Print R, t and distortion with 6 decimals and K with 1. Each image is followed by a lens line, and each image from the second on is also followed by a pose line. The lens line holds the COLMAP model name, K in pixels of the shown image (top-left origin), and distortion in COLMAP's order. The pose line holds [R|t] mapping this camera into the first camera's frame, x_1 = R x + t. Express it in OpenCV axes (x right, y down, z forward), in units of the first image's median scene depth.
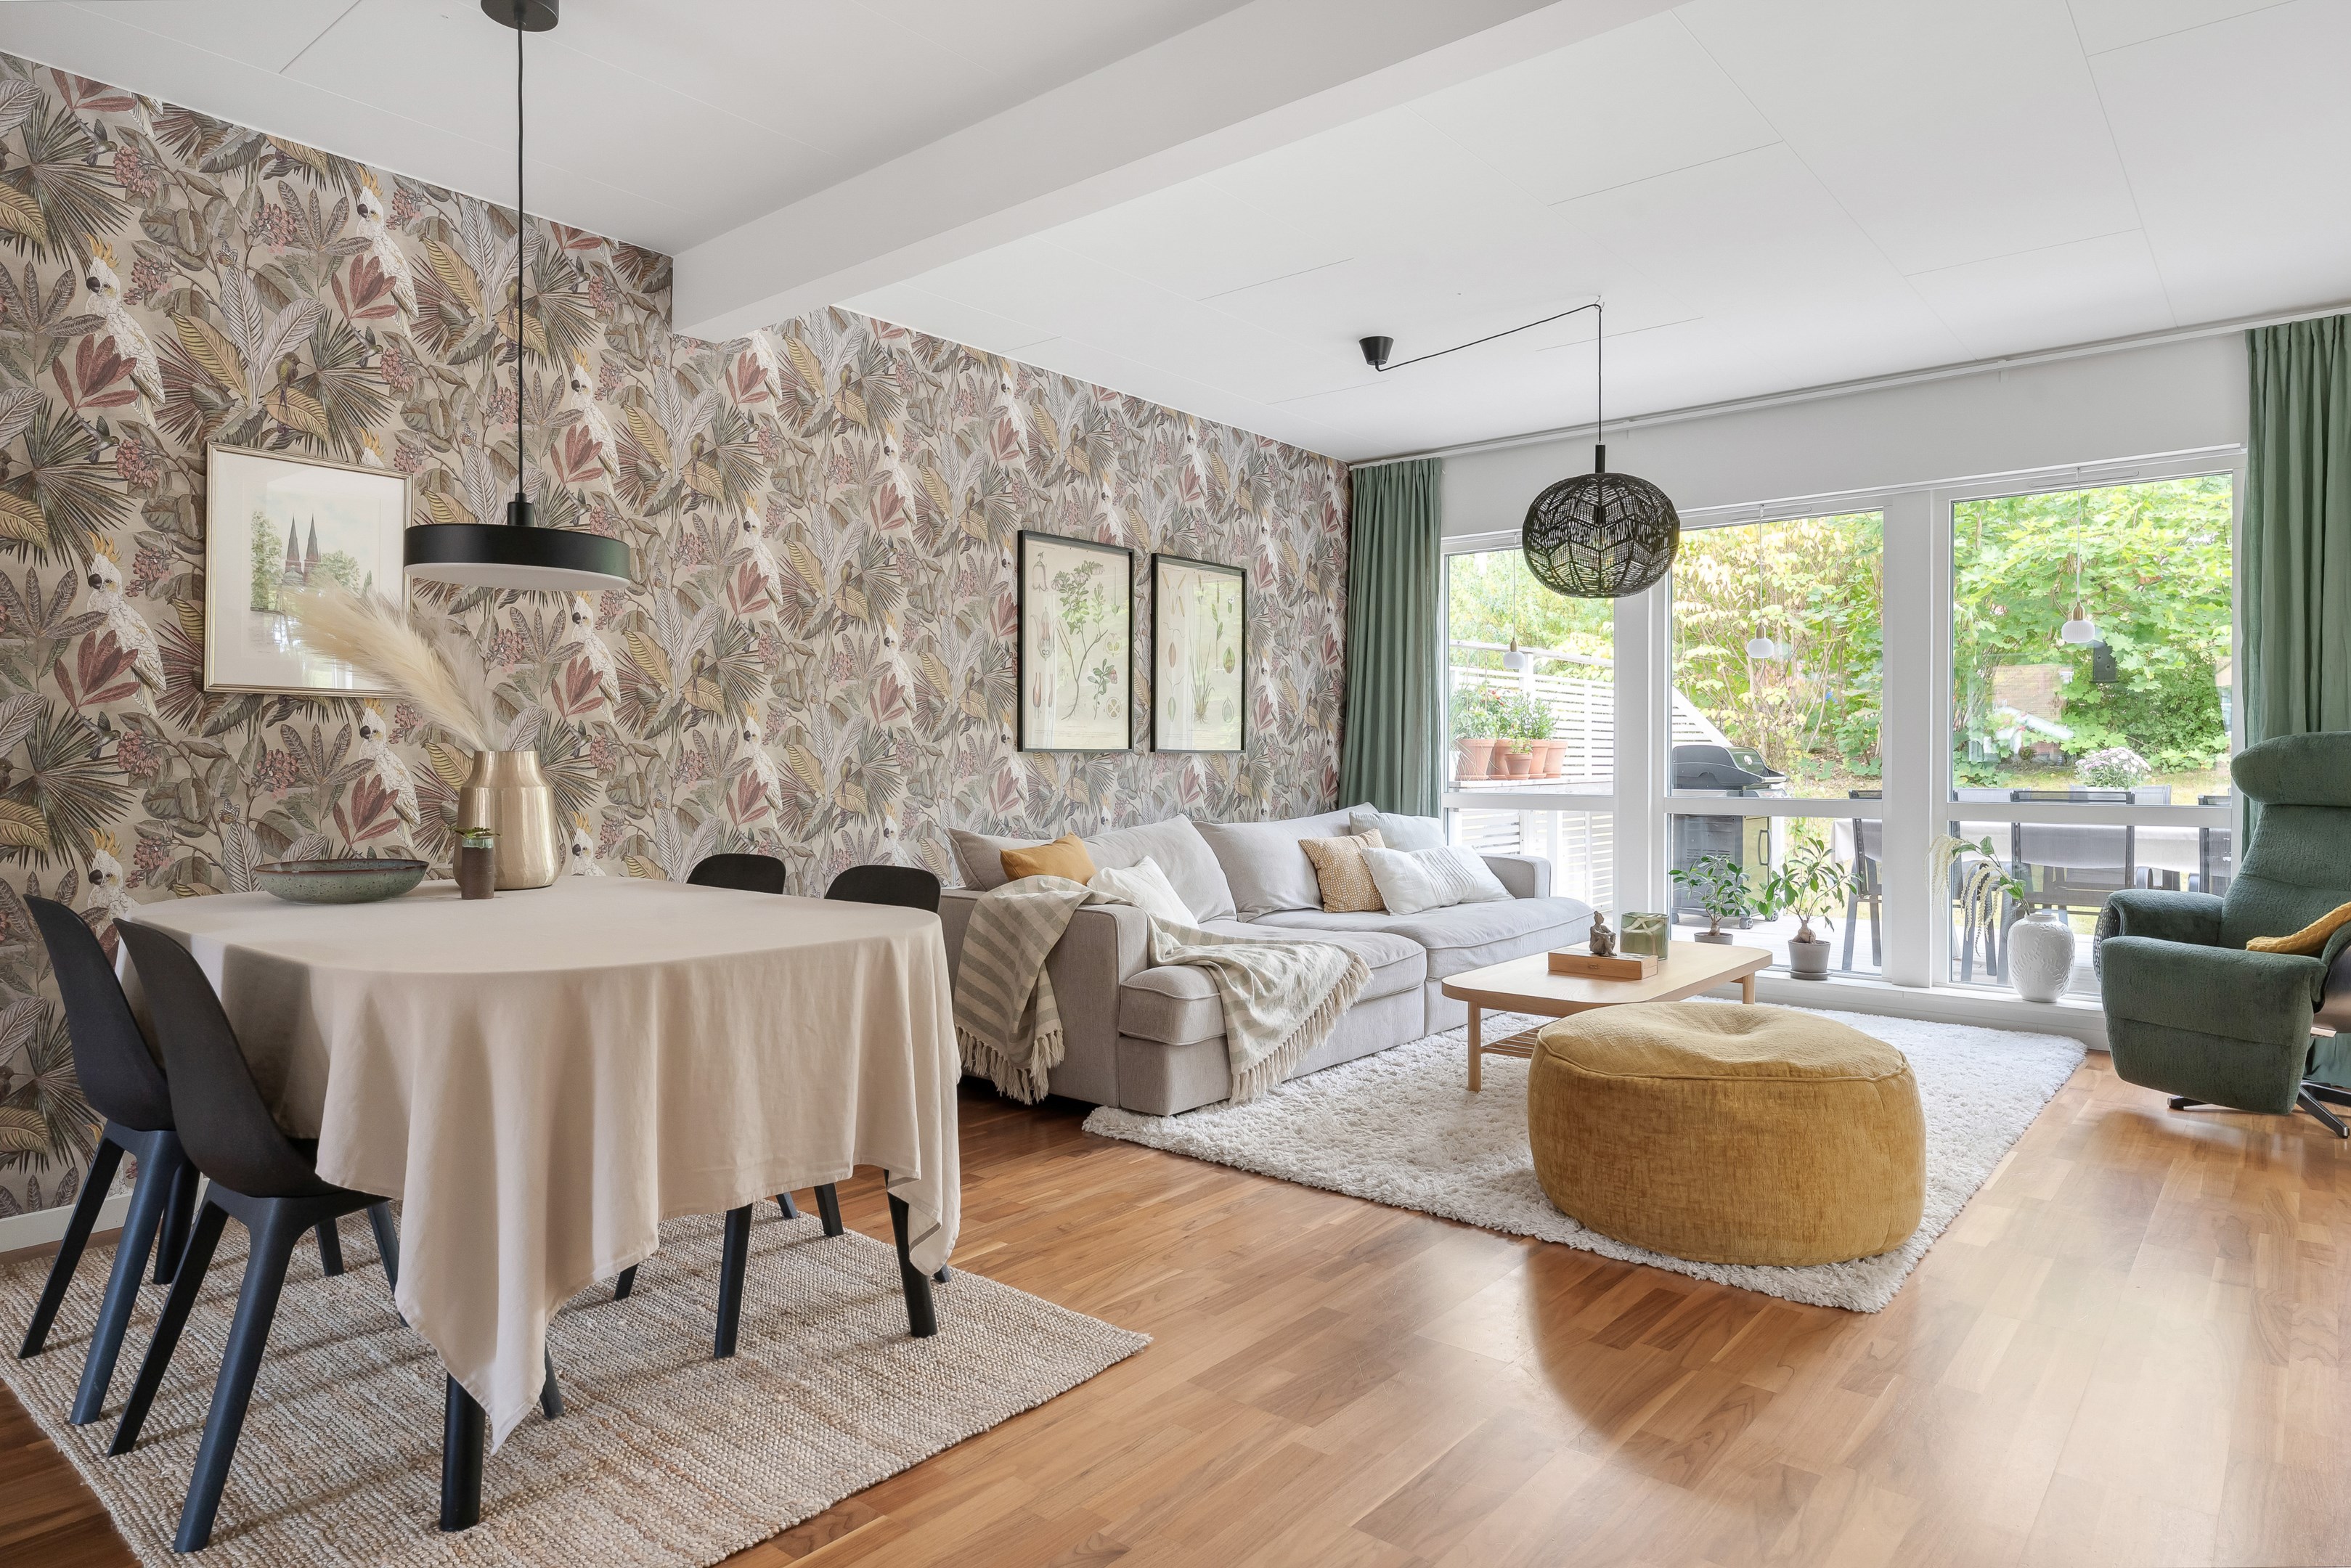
lens RADIAL K [[1378.3, 0, 1176.1], [0, 1378.3, 758.4], [0, 0, 1]] dist [0.001104, 0.000770]
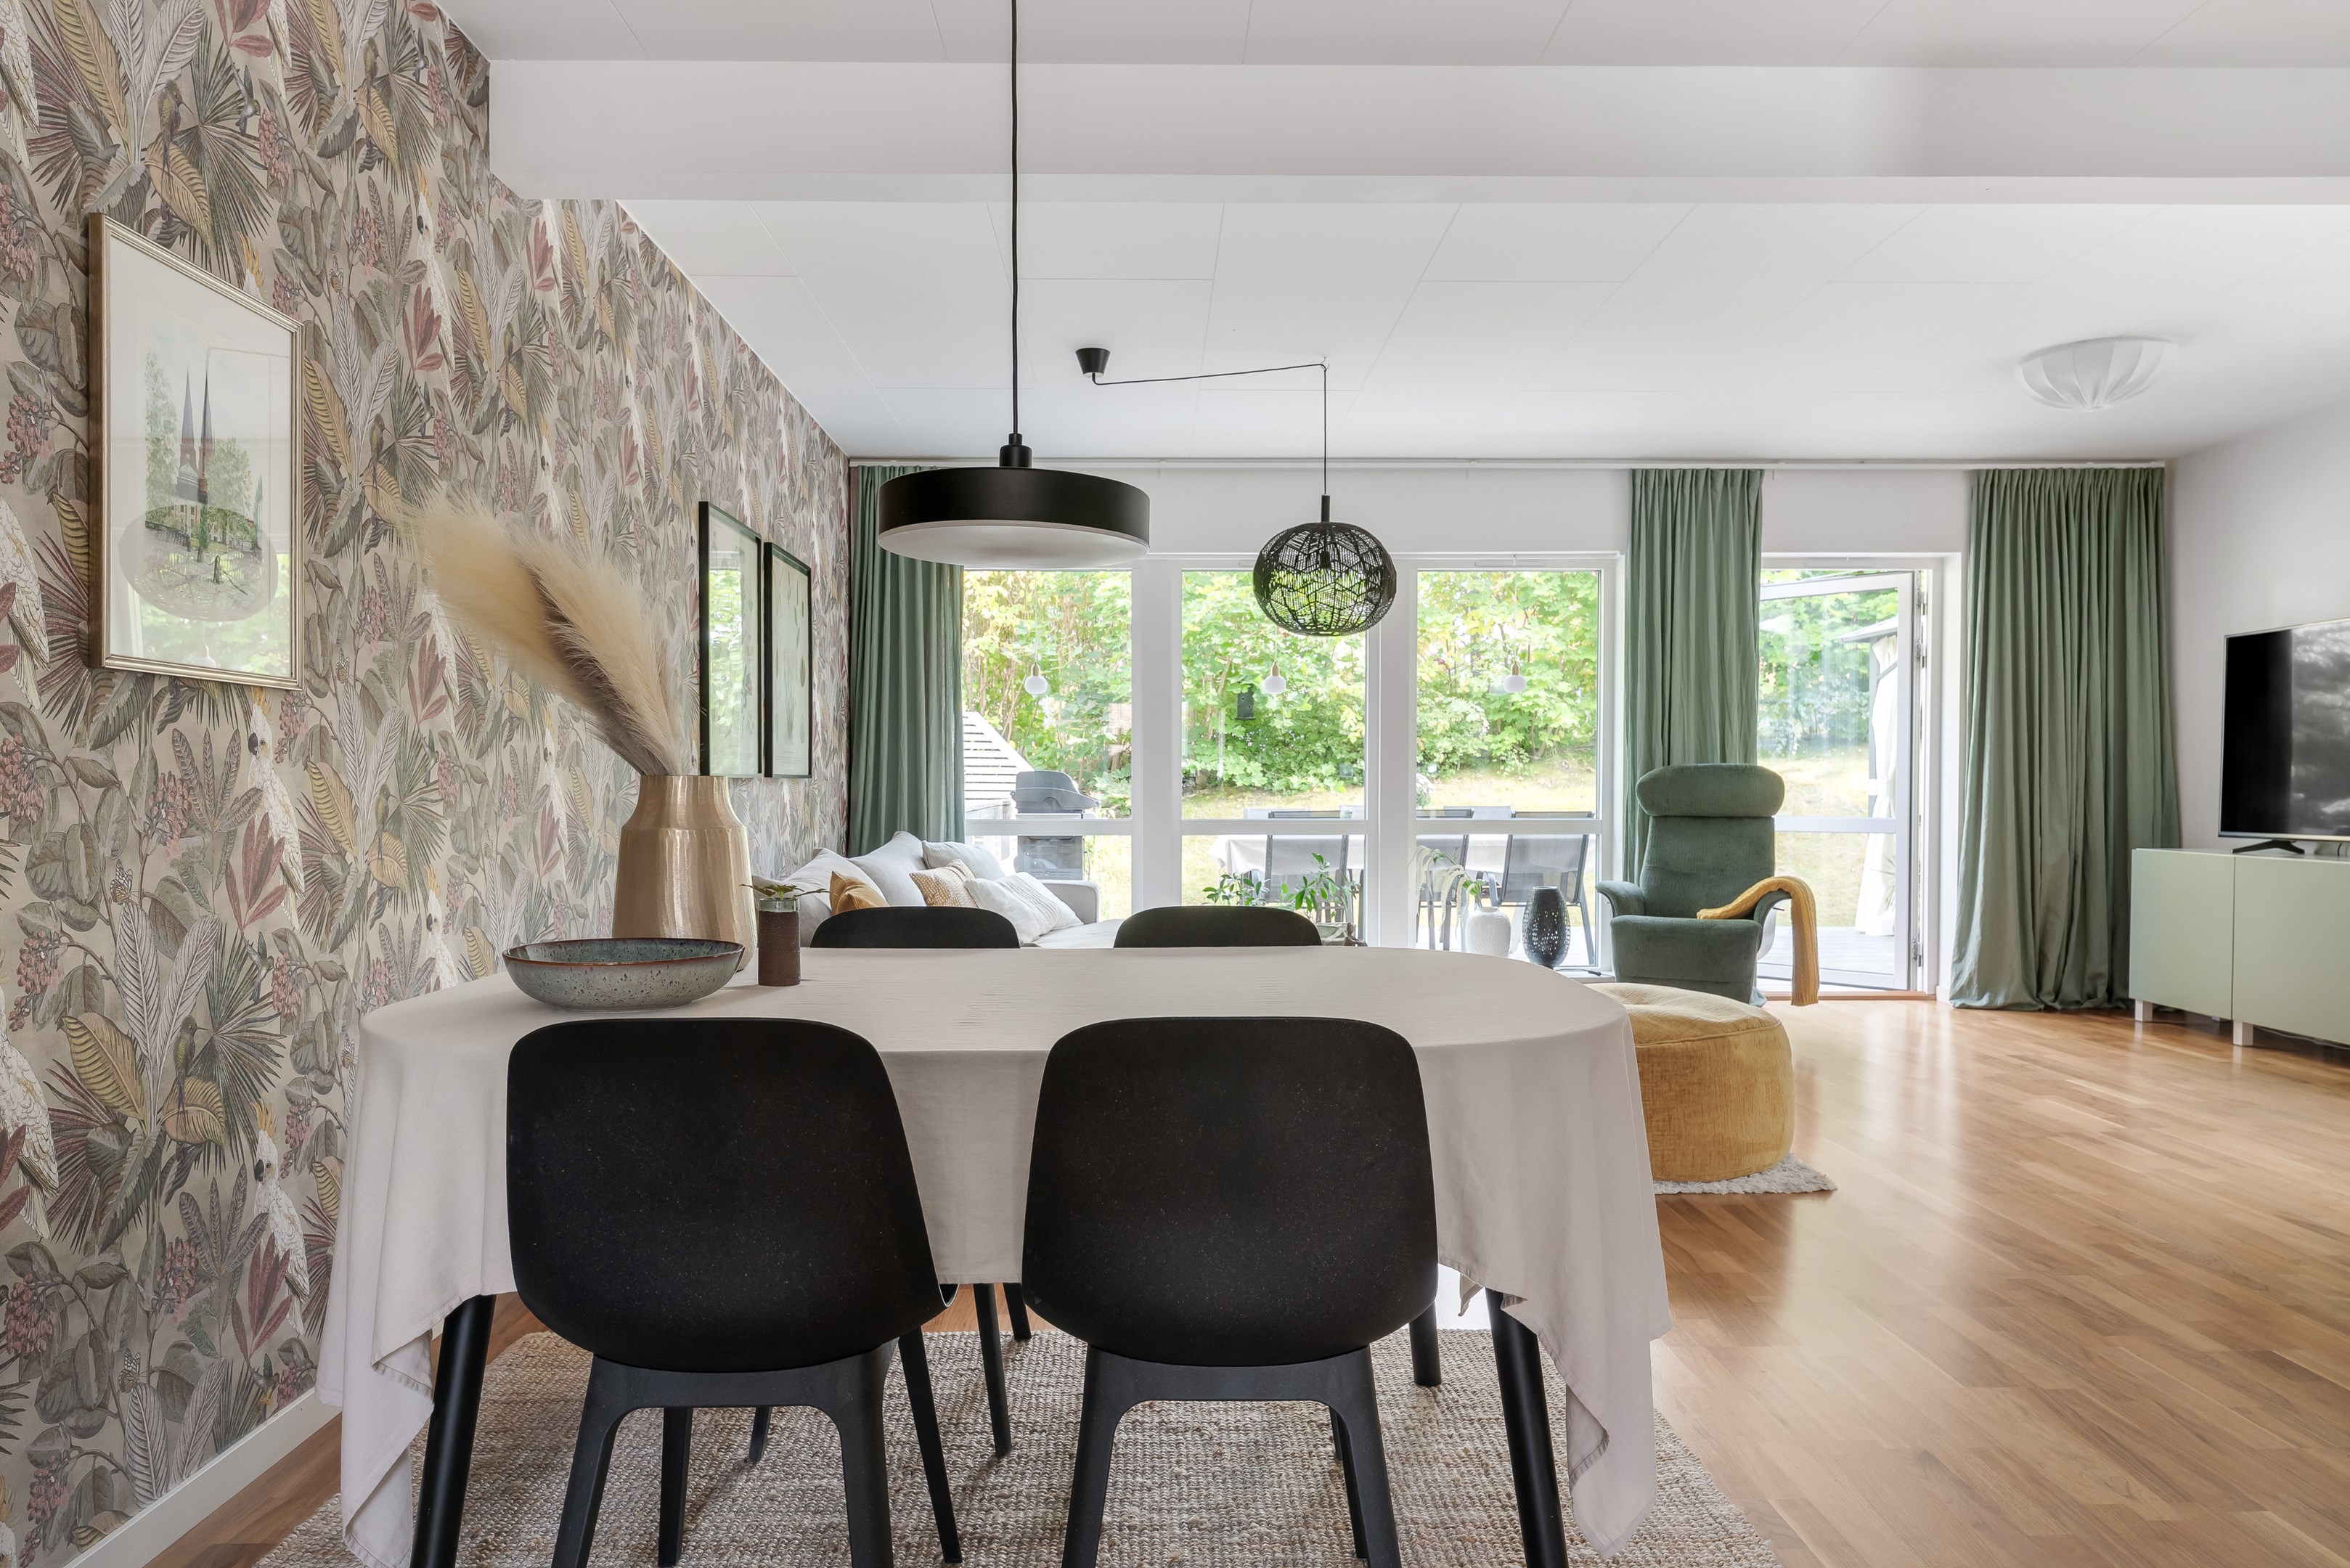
lens RADIAL K [[1477.8, 0, 1173.2], [0, 1477.8, 820.3], [0, 0, 1]] dist [0.001349, -0.000579]
pose [[0.757334, -0.018184, 0.652775, -0.709801], [0.002174, 0.999677, 0.025326, -0.001040], [-0.653024, -0.017761, 0.757129, 0.246676]]
